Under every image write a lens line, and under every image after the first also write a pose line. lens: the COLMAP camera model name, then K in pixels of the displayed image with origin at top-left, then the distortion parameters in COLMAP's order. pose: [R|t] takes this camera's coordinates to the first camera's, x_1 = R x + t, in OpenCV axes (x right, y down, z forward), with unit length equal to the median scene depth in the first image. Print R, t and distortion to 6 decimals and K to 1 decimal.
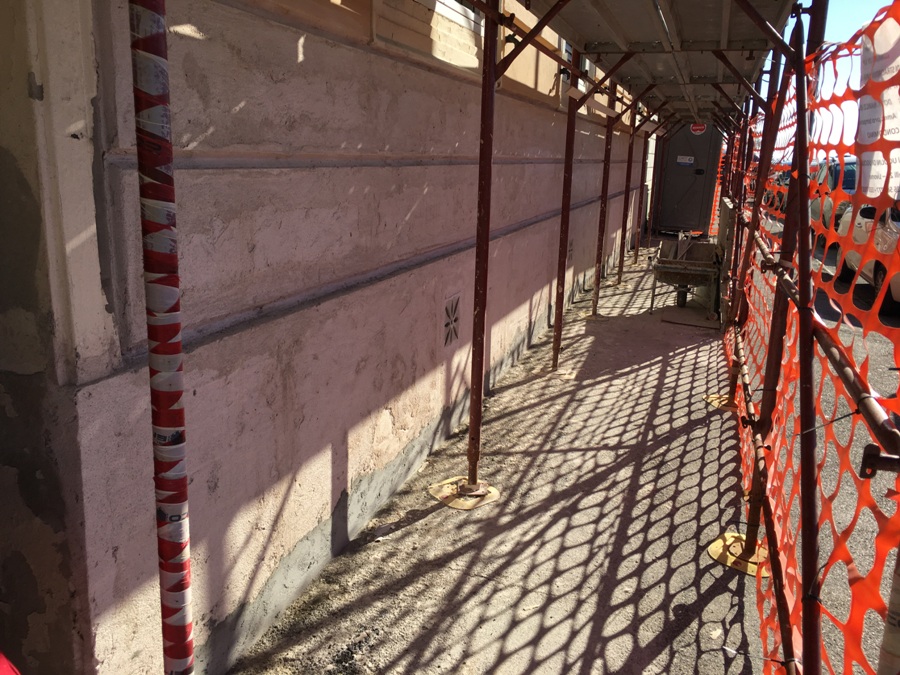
lens RADIAL K [[761.8, 0, 448.7], [0, 761.8, 340.7], [0, 0, 1]] dist [0.047072, -0.006811]
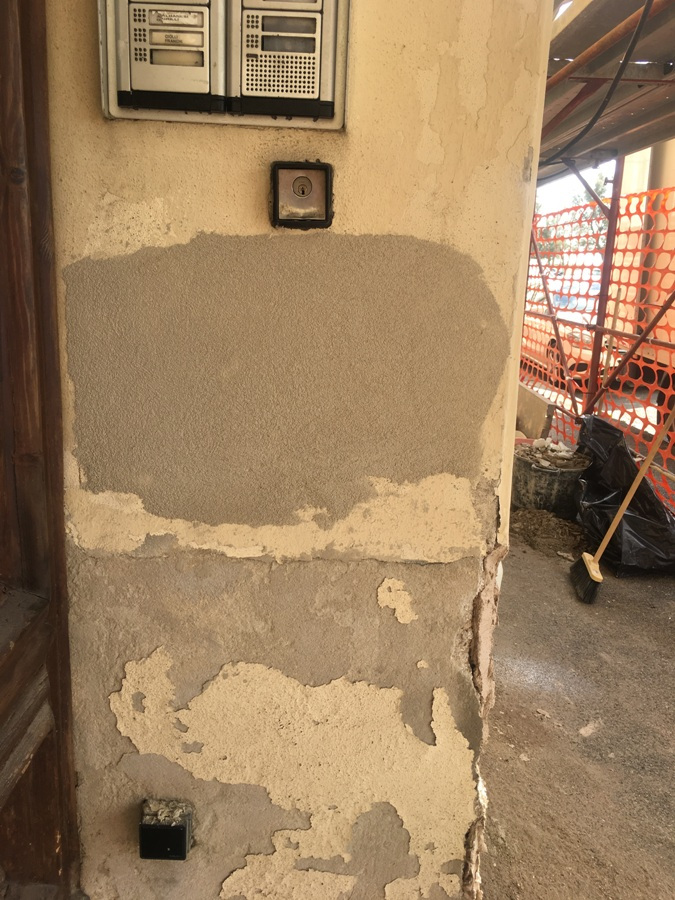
lens RADIAL K [[761.8, 0, 337.3], [0, 761.8, 443.1], [0, 0, 1]] dist [0.047072, -0.006811]
pose [[0.941590, -0.075601, 0.328166, -0.846629], [0.074930, 0.997080, 0.014708, -0.085261], [-0.328320, 0.010740, 0.944506, 0.334677]]
